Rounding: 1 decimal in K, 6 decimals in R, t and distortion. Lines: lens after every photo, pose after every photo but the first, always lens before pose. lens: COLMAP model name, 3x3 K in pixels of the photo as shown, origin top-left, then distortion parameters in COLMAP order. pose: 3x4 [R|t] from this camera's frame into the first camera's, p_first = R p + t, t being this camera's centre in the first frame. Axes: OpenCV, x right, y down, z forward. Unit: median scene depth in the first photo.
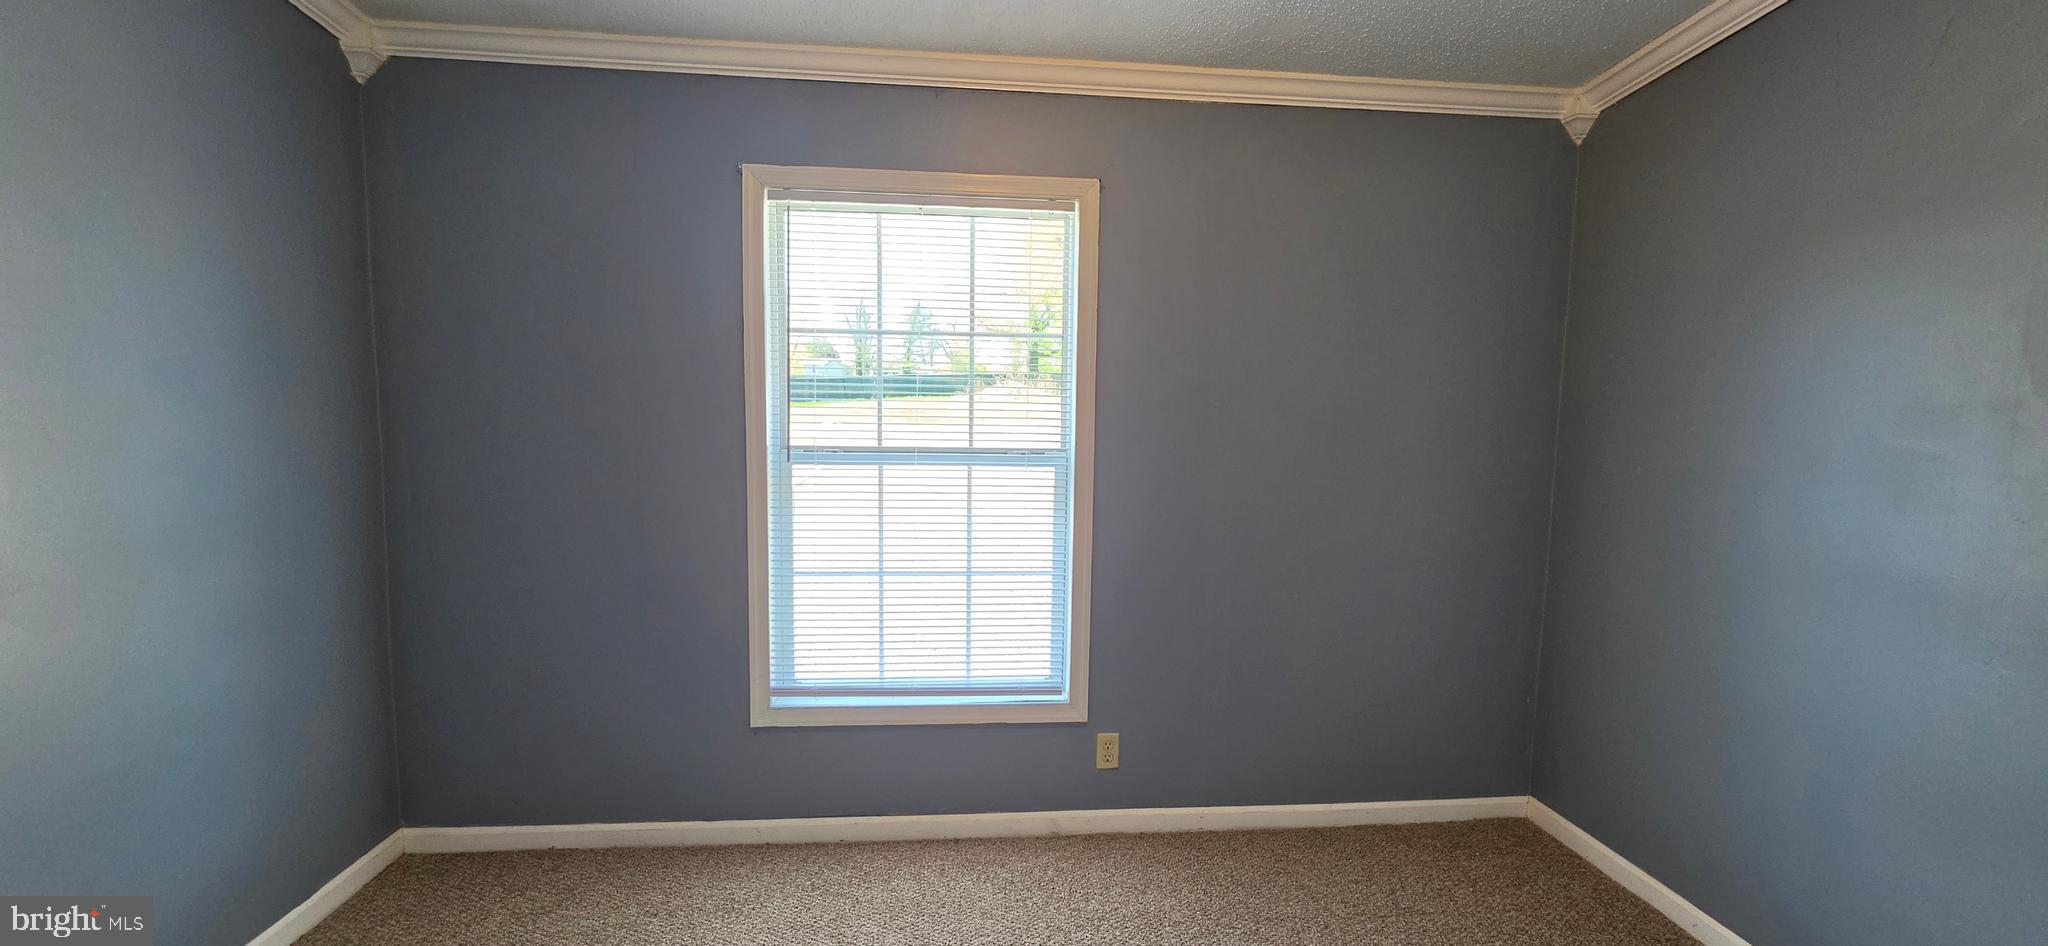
lens RADIAL K [[832.2, 0, 1023.2], [0, 832.2, 478.9], [0, 0, 1]] dist [-0.001617, -0.000660]
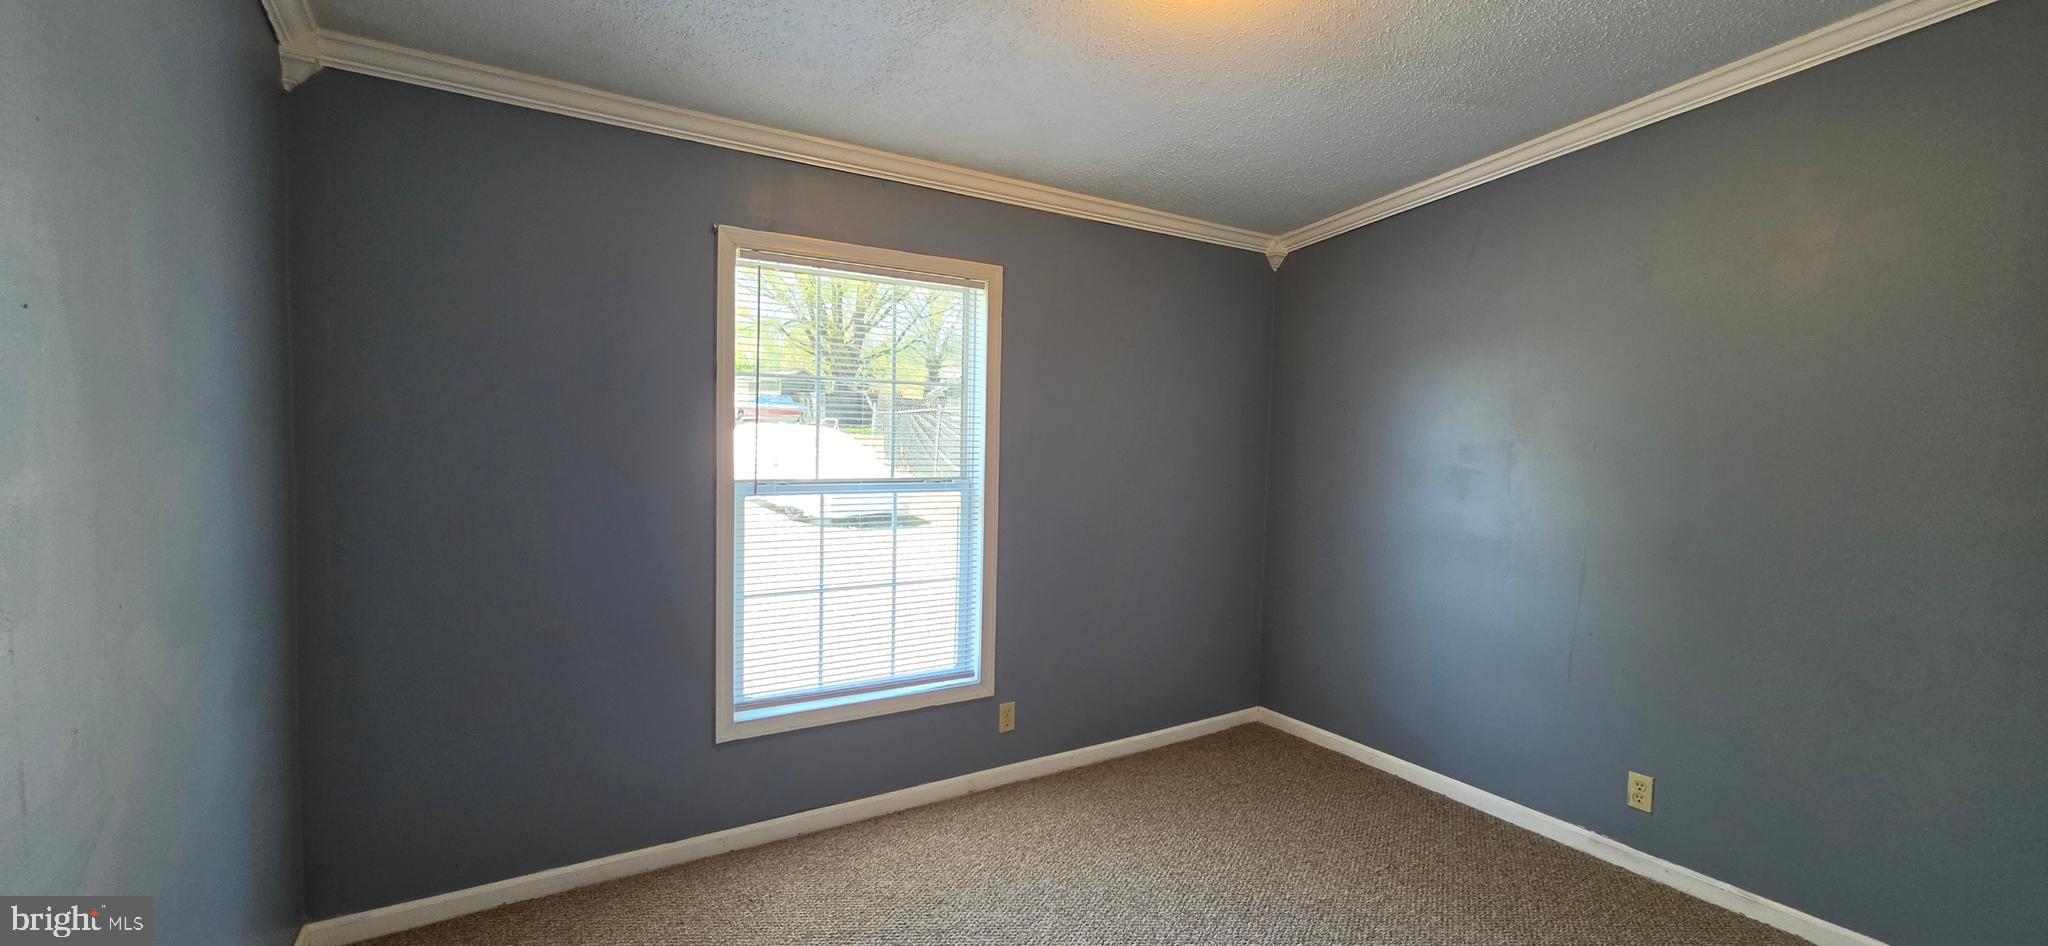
lens RADIAL K [[832.2, 0, 1029.8], [0, 832.2, 478.7], [0, 0, 1]] dist [-0.001617, -0.000660]
pose [[0.887561, -0.022685, 0.460132, -0.451966], [0.035187, 0.999207, -0.018610, -0.007402], [-0.459345, 0.032708, 0.887656, -0.143537]]
